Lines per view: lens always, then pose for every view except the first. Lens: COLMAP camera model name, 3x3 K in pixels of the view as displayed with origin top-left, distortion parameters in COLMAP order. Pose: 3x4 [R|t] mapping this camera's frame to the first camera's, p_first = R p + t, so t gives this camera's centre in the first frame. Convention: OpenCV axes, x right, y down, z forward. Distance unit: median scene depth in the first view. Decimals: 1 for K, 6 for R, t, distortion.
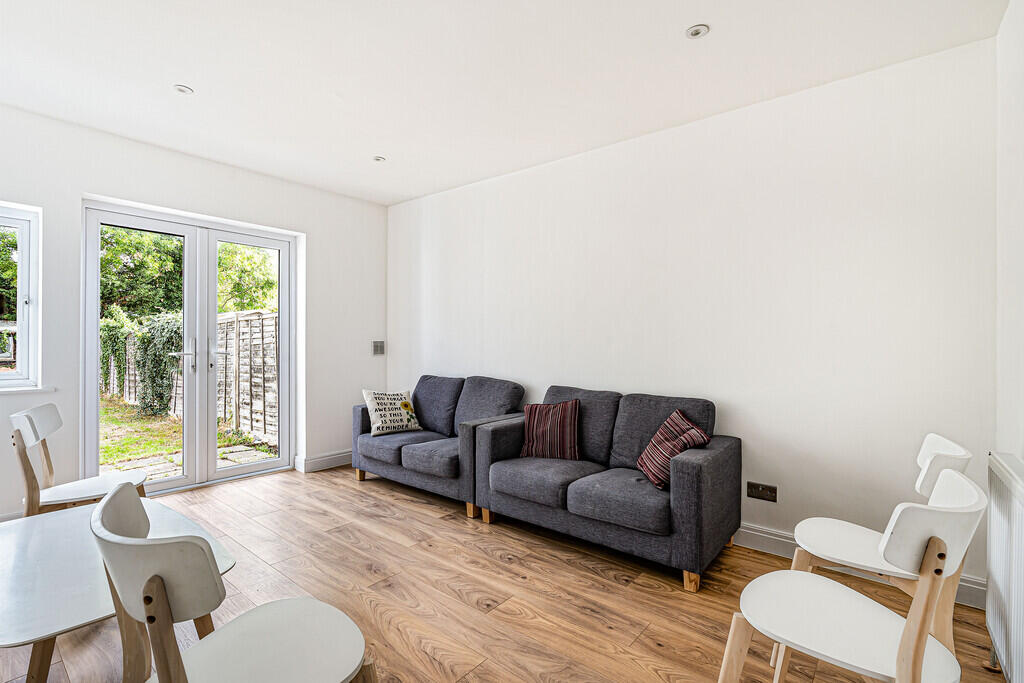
lens RADIAL K [[459.0, 0, 517.5], [0, 459.0, 342.1], [0, 0, 1]] dist [-0.001517, -0.000048]
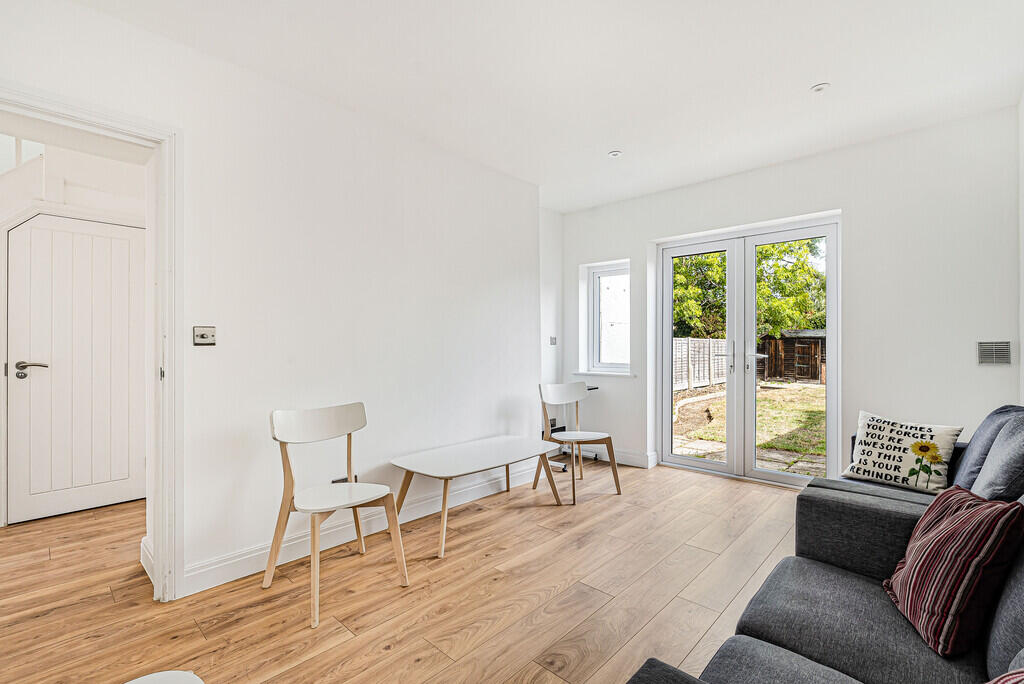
lens RADIAL K [[459.0, 0, 517.1], [0, 459.0, 344.9], [0, 0, 1]] dist [-0.001517, -0.000048]
pose [[-0.070456, -0.006651, -0.997493, 0.407550], [-0.001429, 0.999977, -0.006567, 0.008716], [0.997514, 0.000963, -0.070464, 0.538575]]
